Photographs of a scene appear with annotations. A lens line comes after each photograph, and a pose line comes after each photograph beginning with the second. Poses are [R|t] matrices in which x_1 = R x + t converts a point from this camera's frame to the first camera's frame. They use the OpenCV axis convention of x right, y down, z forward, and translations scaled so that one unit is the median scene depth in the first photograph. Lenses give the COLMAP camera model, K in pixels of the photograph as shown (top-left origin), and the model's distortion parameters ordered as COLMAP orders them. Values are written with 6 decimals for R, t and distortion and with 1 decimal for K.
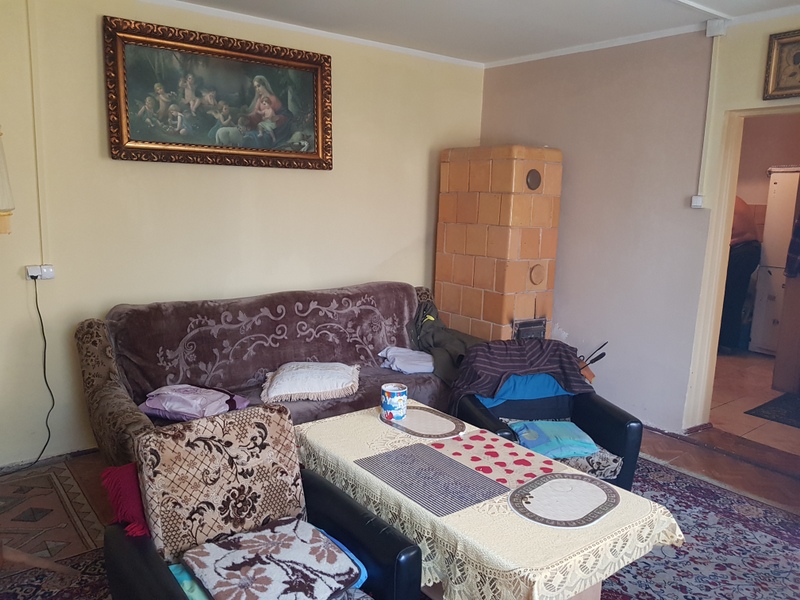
lens RADIAL K [[646.1, 0, 395.3], [0, 646.1, 300.5], [0, 0, 1]] dist [0.016525, 0.006247]
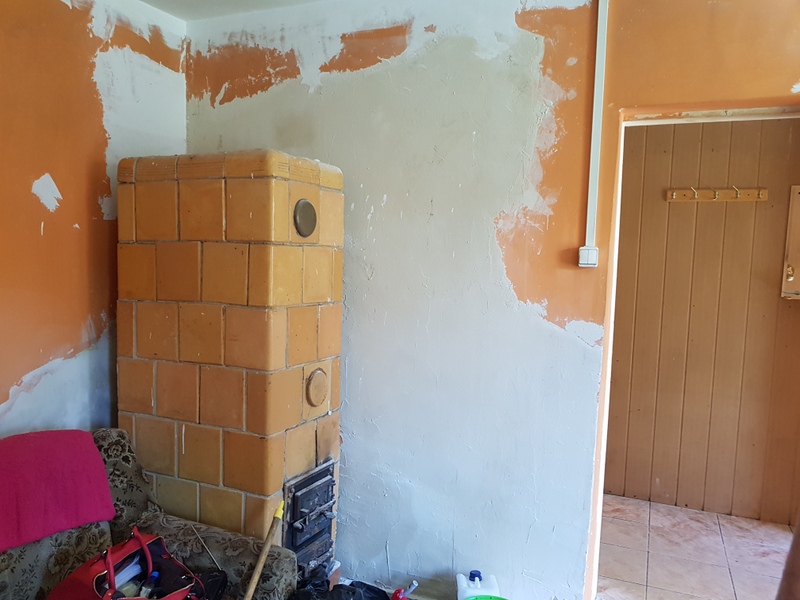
lens RADIAL K [[646.1, 0, 398.3], [0, 646.1, 305.5], [0, 0, 1]] dist [0.016525, 0.006247]
pose [[0.883785, -0.050171, 0.465195, 0.026384], [0.079083, 0.995947, -0.042832, -0.083699], [-0.461161, 0.074644, 0.884171, 0.485527]]
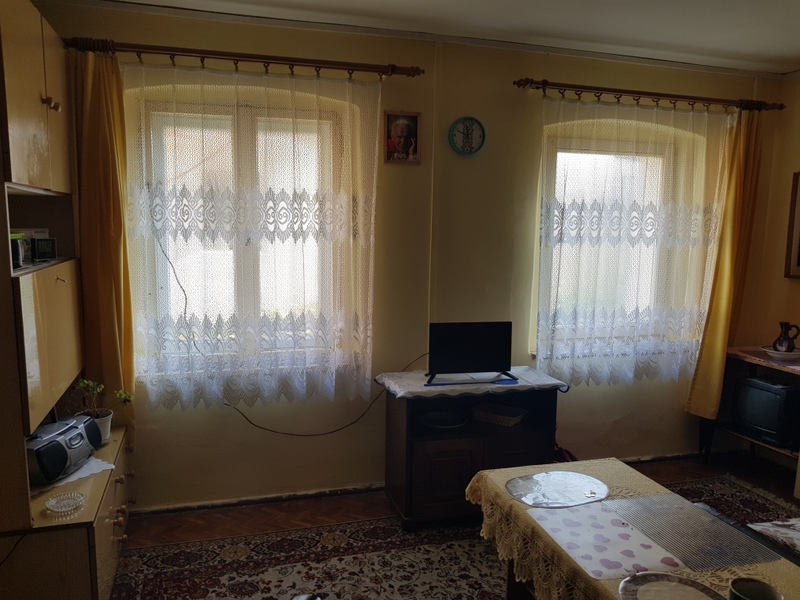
lens RADIAL K [[646.1, 0, 399.3], [0, 646.1, 304.7], [0, 0, 1]] dist [0.016525, 0.006247]
pose [[-0.931275, -0.099217, 0.350547, 0.129871], [0.012318, 0.953077, 0.302477, -0.323988], [-0.364109, 0.286007, -0.886355, 1.787110]]
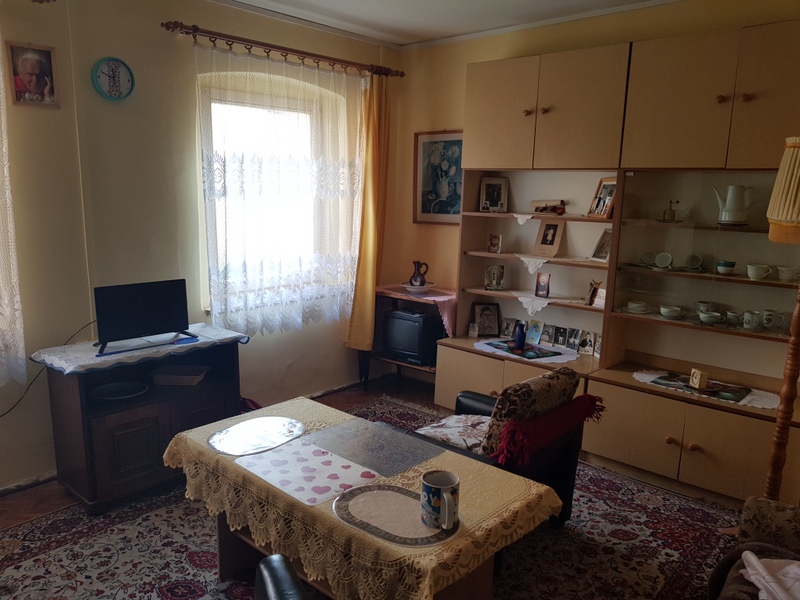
lens RADIAL K [[646.1, 0, 391.8], [0, 646.1, 301.4], [0, 0, 1]] dist [0.016525, 0.006247]
pose [[-0.985792, -0.019087, -0.166881, 0.192948], [-0.076512, 0.935490, 0.344970, -0.319805], [0.149531, 0.352838, -0.923659, 1.805155]]
